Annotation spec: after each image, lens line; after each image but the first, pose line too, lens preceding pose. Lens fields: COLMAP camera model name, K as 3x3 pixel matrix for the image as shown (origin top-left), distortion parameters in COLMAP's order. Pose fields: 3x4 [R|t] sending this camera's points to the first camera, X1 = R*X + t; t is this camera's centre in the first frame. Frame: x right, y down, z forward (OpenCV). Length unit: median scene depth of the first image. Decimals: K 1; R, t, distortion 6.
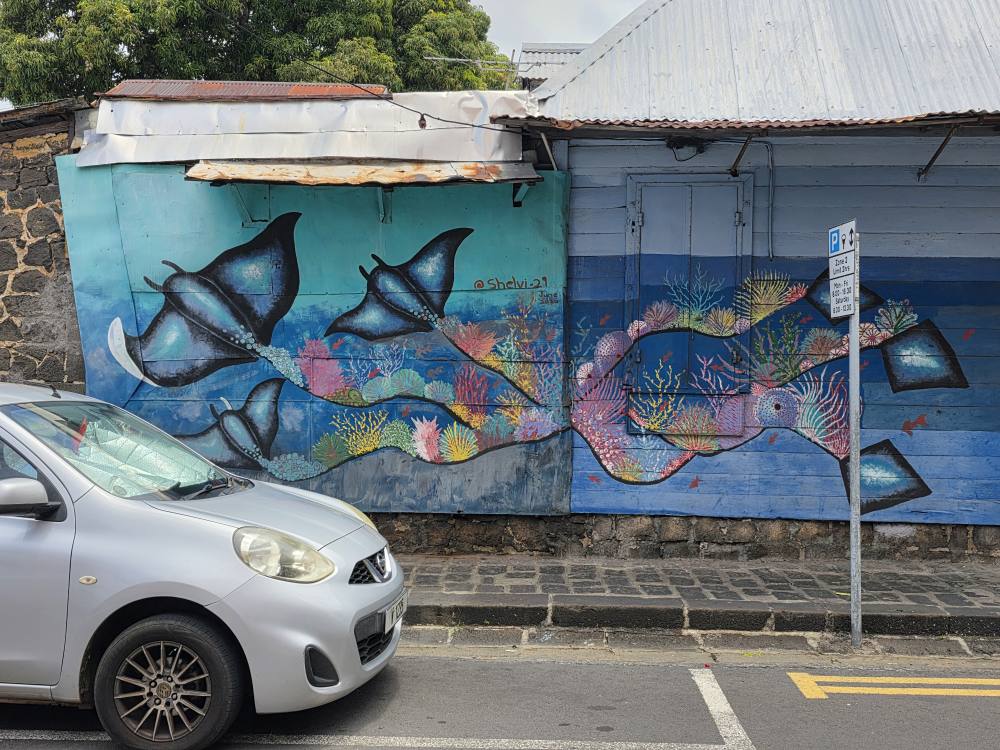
lens RADIAL K [[992.3, 0, 500.0], [0, 992.3, 374.7], [0, 0, 1]] dist [0.001637, 0.000000]
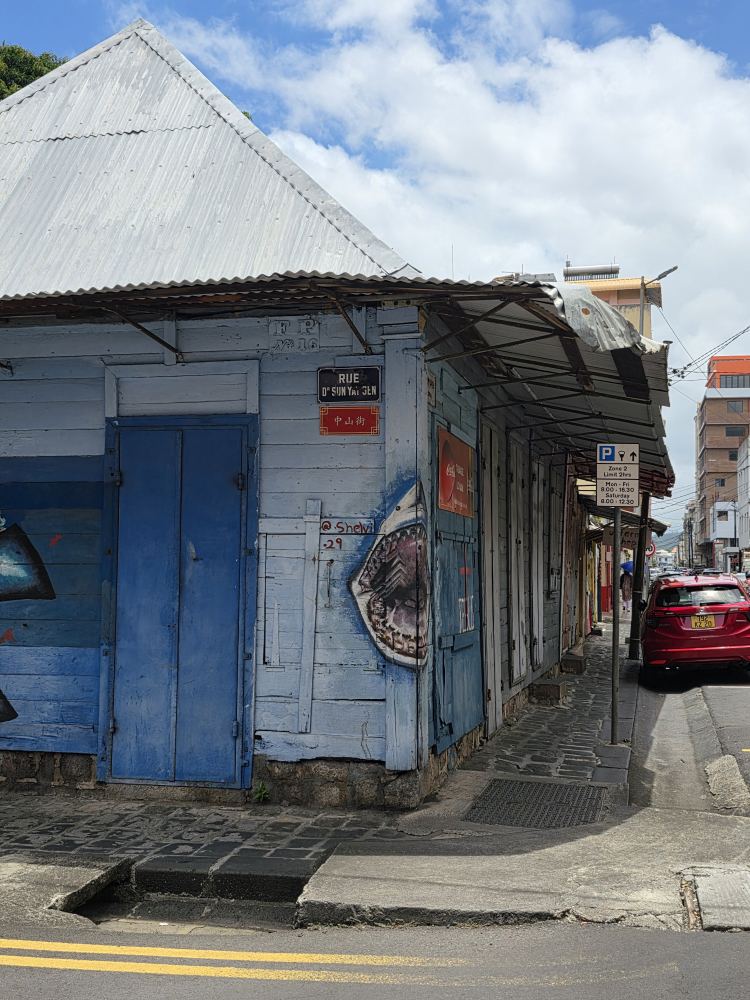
lens RADIAL K [[1164.2, 0, 375.2], [0, 1164.2, 500.4], [0, 0, 1]] dist [0.010014, 0.000000]
pose [[0.992778, -0.014039, -0.119140, 0.887054], [0.004555, 0.996824, -0.079507, 0.009393], [0.119878, 0.078390, 0.989689, -0.024092]]
